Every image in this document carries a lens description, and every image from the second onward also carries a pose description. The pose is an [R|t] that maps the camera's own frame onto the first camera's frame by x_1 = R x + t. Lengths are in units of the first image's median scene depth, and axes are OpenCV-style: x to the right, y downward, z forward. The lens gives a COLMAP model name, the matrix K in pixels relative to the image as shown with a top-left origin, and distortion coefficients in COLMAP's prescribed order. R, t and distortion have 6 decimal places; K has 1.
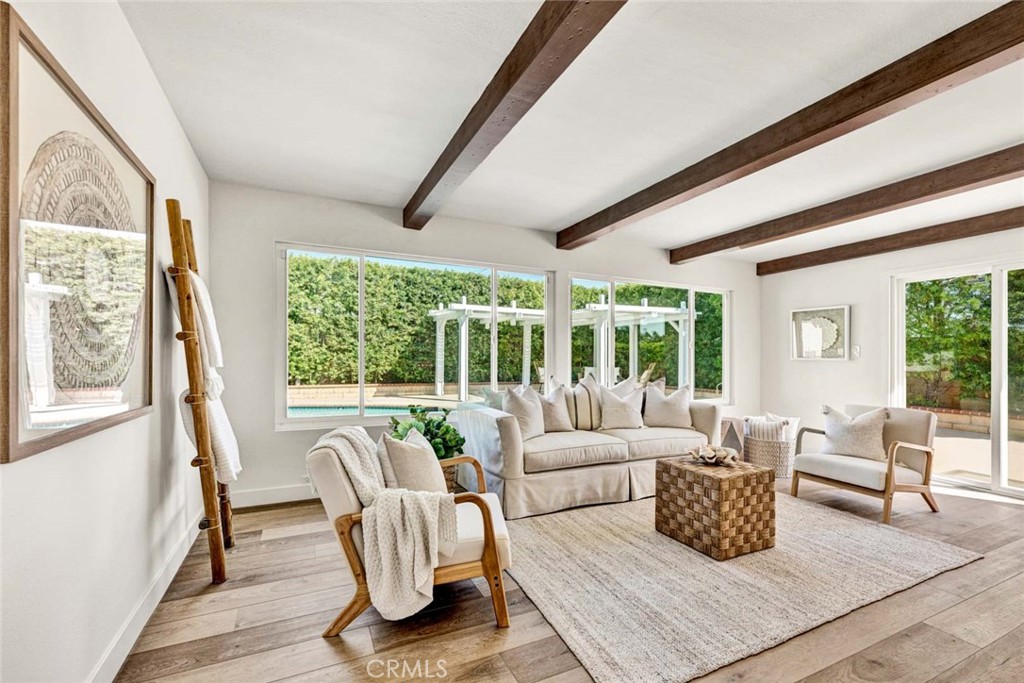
lens RADIAL K [[429.5, 0, 511.1], [0, 429.5, 361.3], [0, 0, 1]] dist [0.009127, -0.000091]
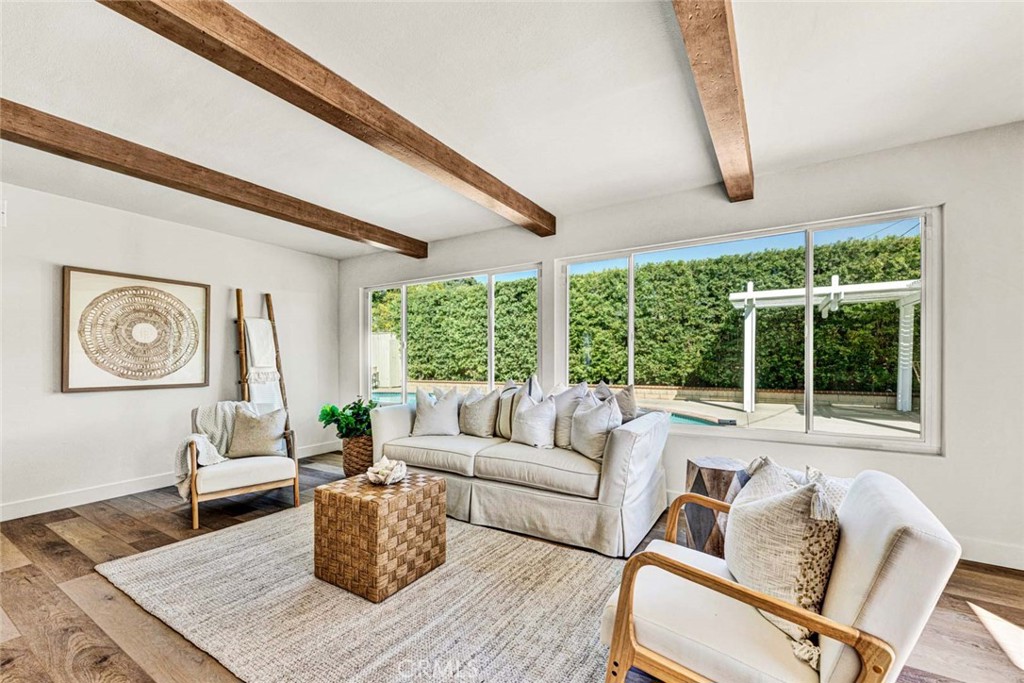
lens RADIAL K [[429.5, 0, 511.1], [0, 429.5, 361.3], [0, 0, 1]] dist [0.009127, -0.000091]
pose [[0.539532, -0.006477, -0.841940, 0.307472], [0.002819, 0.999979, -0.005887, 0.000752], [0.841960, 0.000802, 0.539539, 0.174178]]
